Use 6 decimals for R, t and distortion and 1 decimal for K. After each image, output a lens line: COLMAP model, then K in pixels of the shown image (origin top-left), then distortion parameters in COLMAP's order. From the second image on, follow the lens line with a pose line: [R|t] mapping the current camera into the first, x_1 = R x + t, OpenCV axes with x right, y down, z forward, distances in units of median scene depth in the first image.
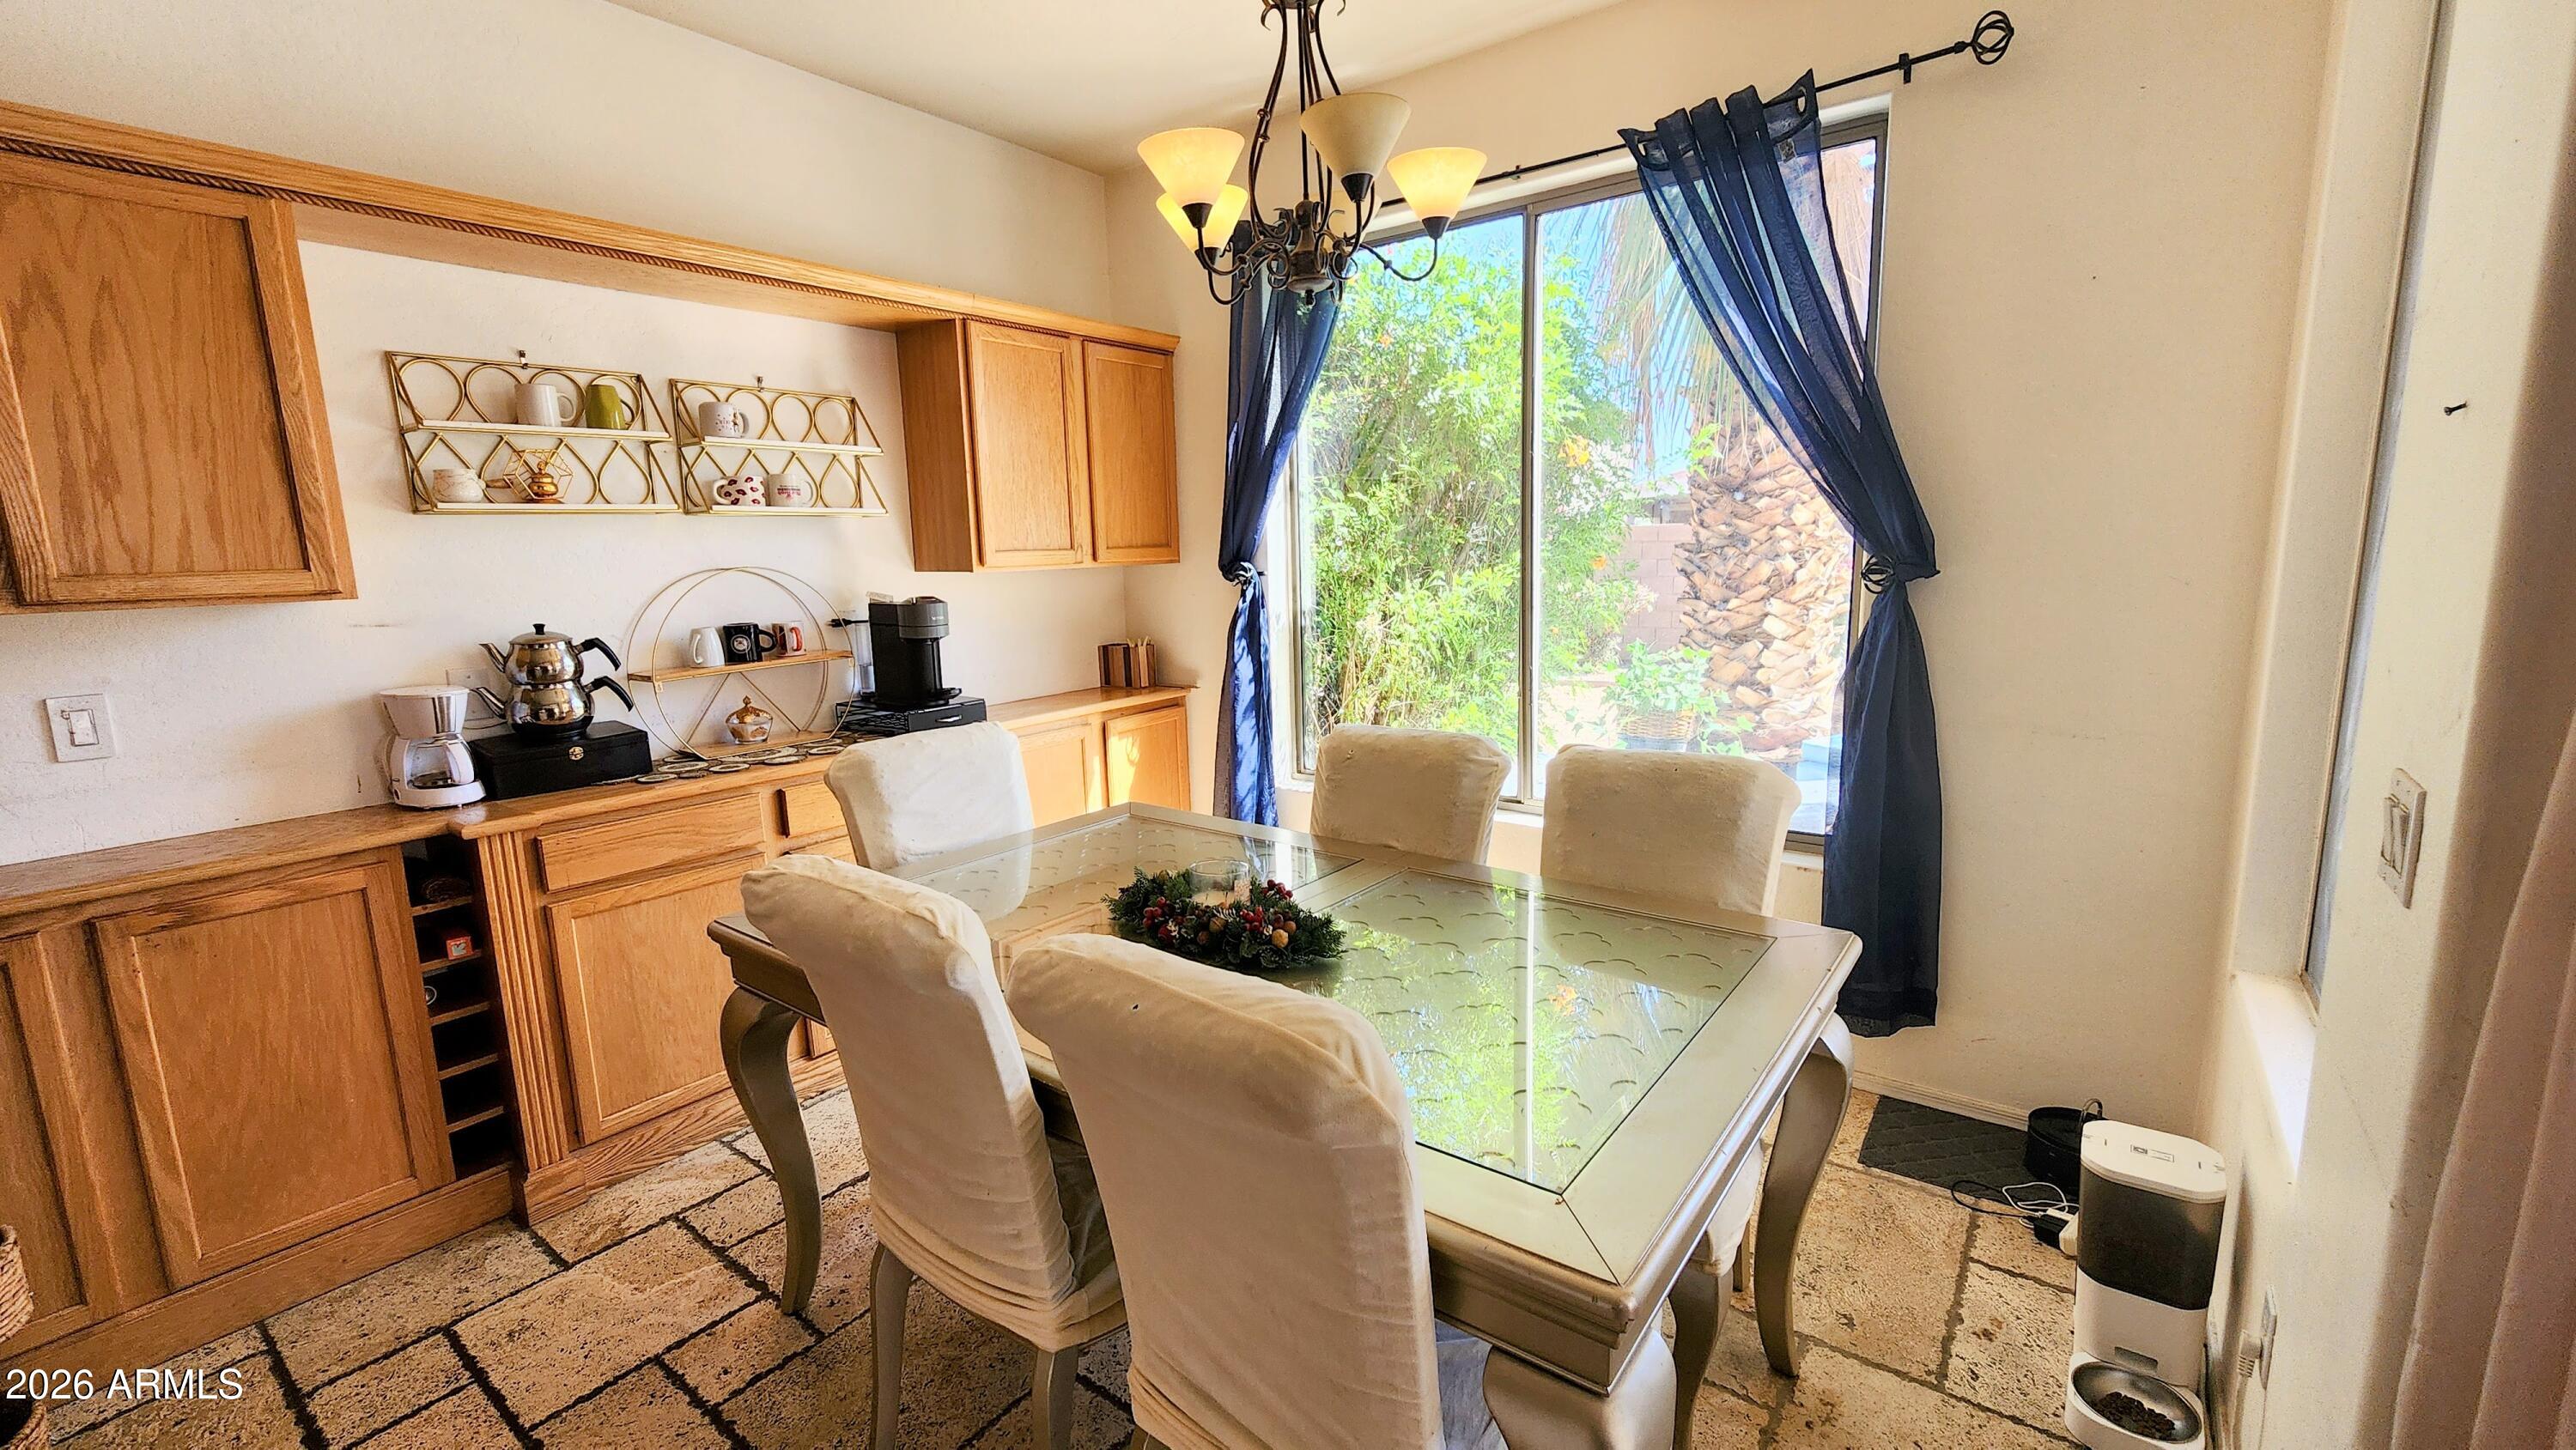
lens RADIAL K [[1064.9, 0, 1280.0], [0, 1064.9, 718.3], [0, 0, 1]] dist [0.001688, 0.000134]
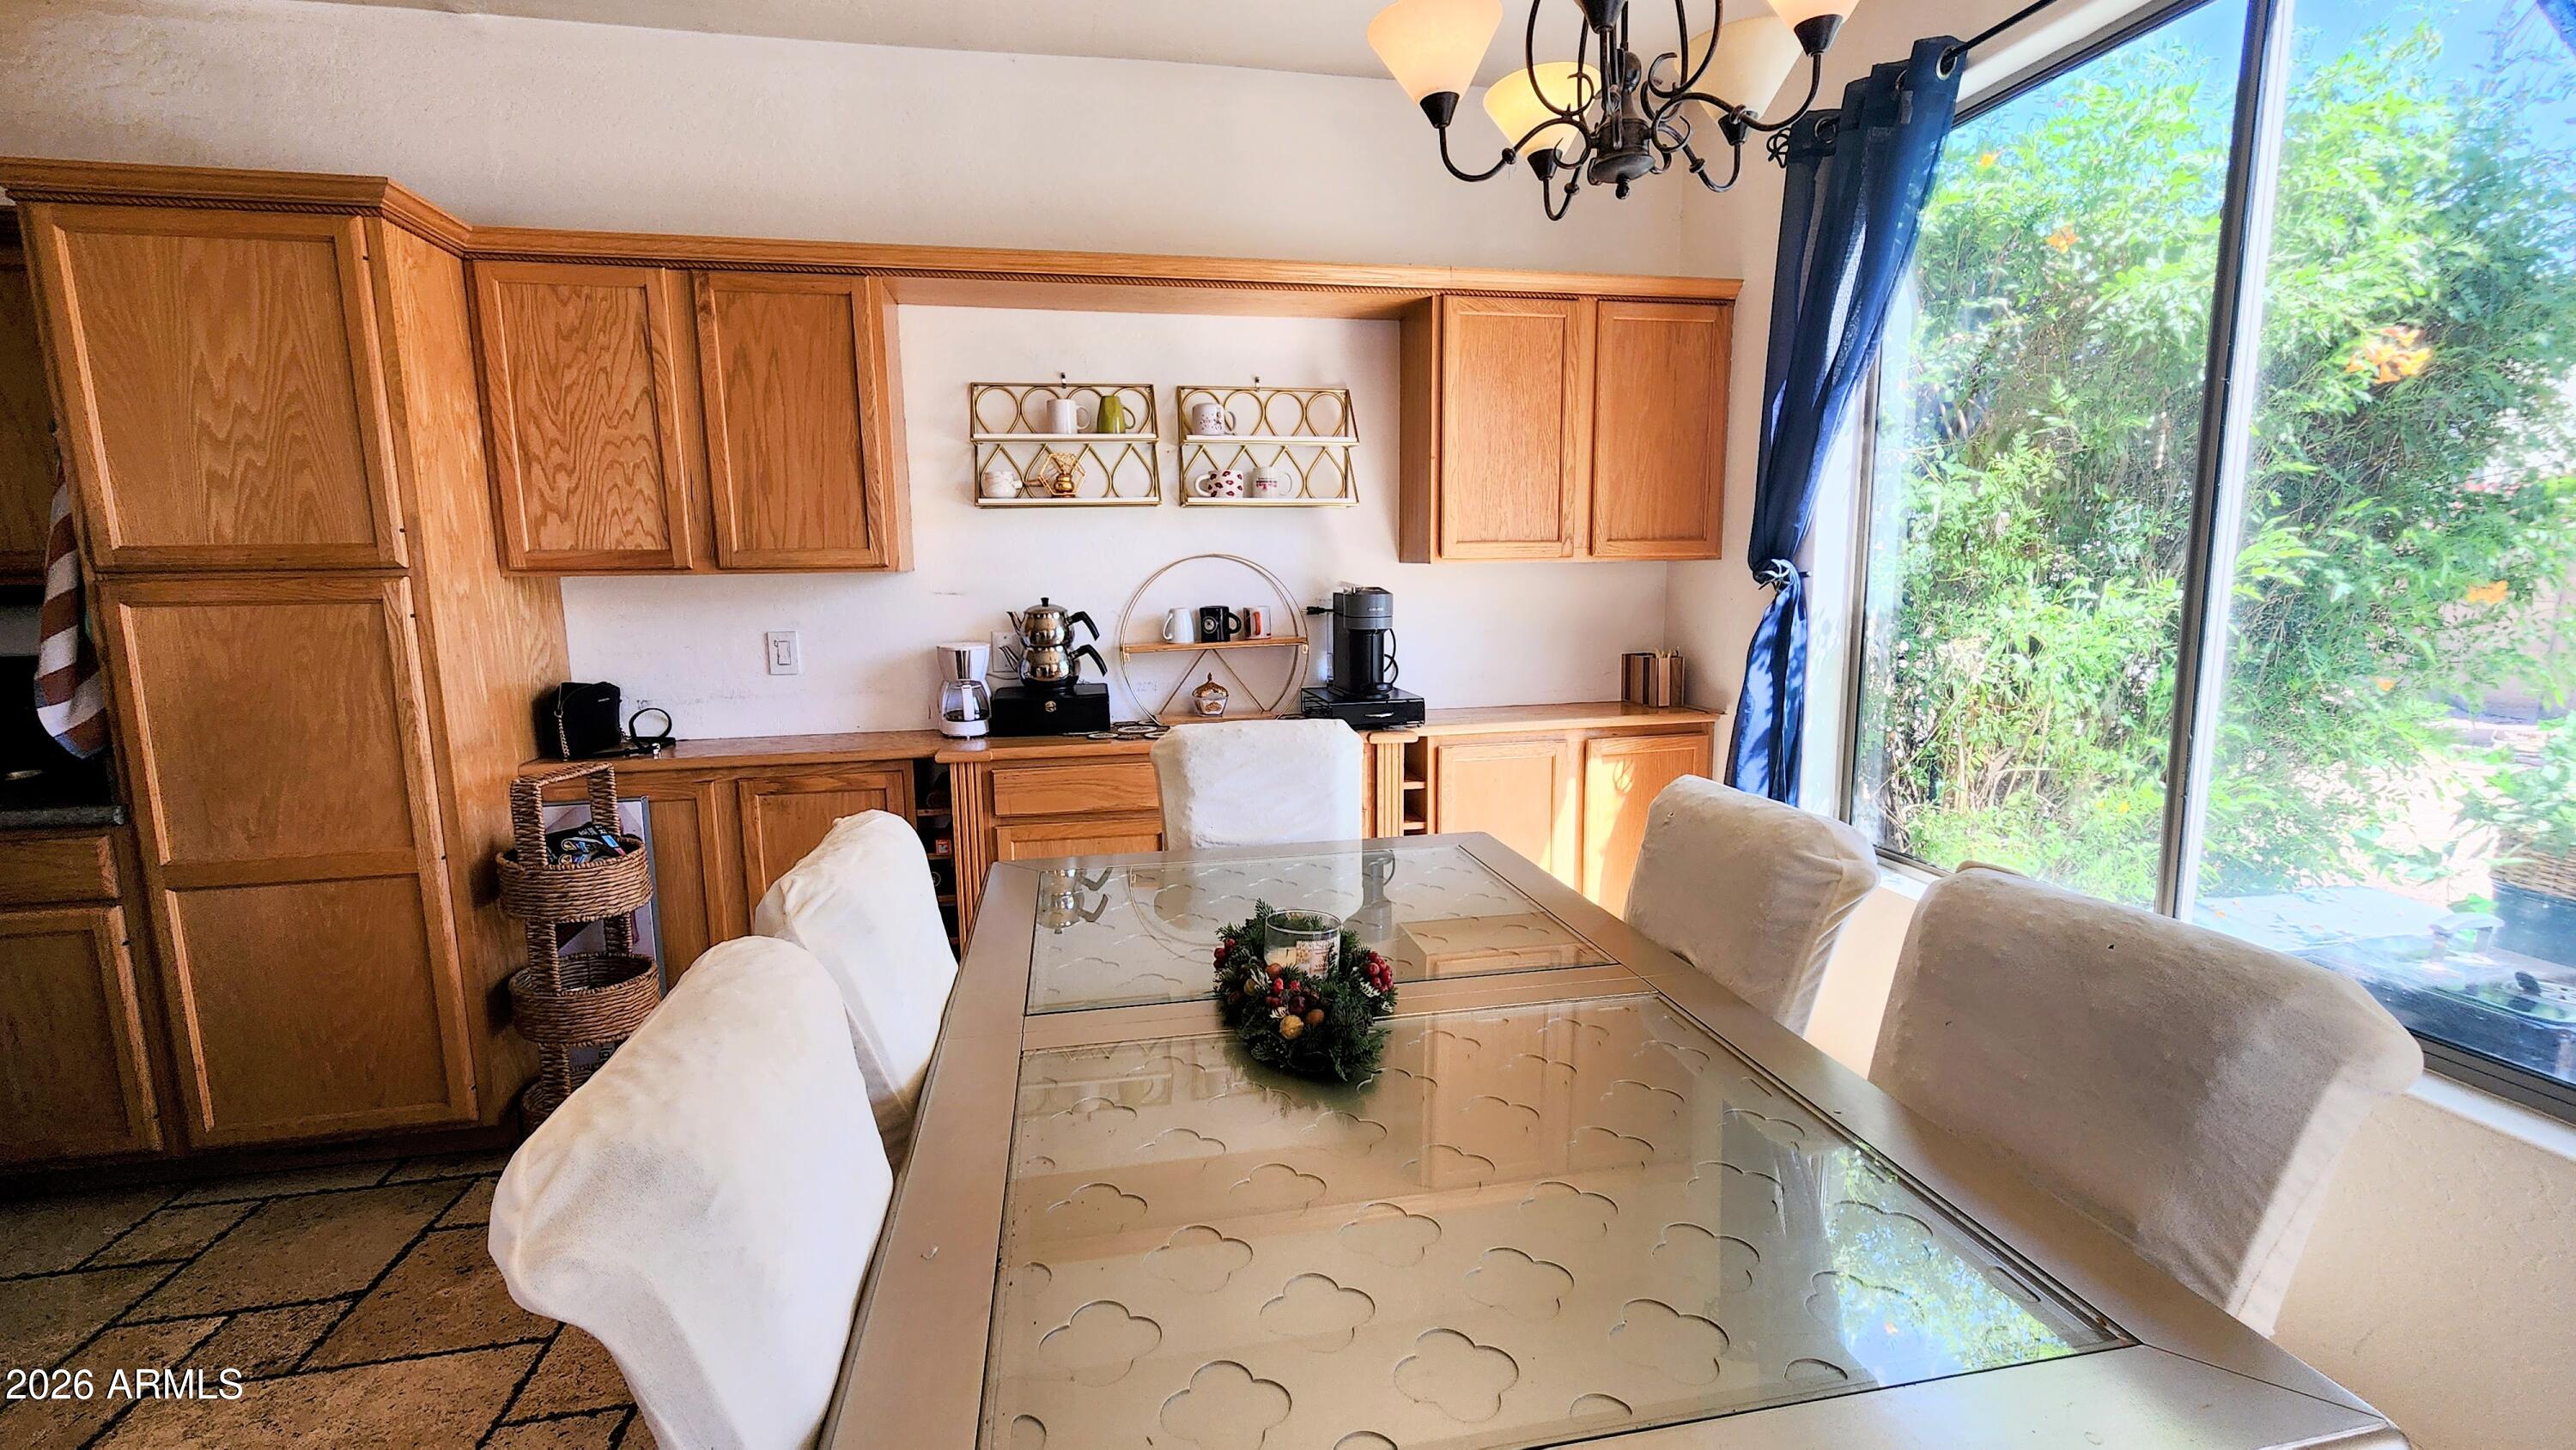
lens RADIAL K [[1064.9, 0, 1290.7], [0, 1064.9, 716.3], [0, 0, 1]] dist [0.001688, 0.000134]
pose [[0.750330, 0.109434, -0.651943, 0.288175], [-0.112903, 0.992927, 0.036730, -0.027501], [0.651351, 0.046047, 0.757378, 0.243279]]
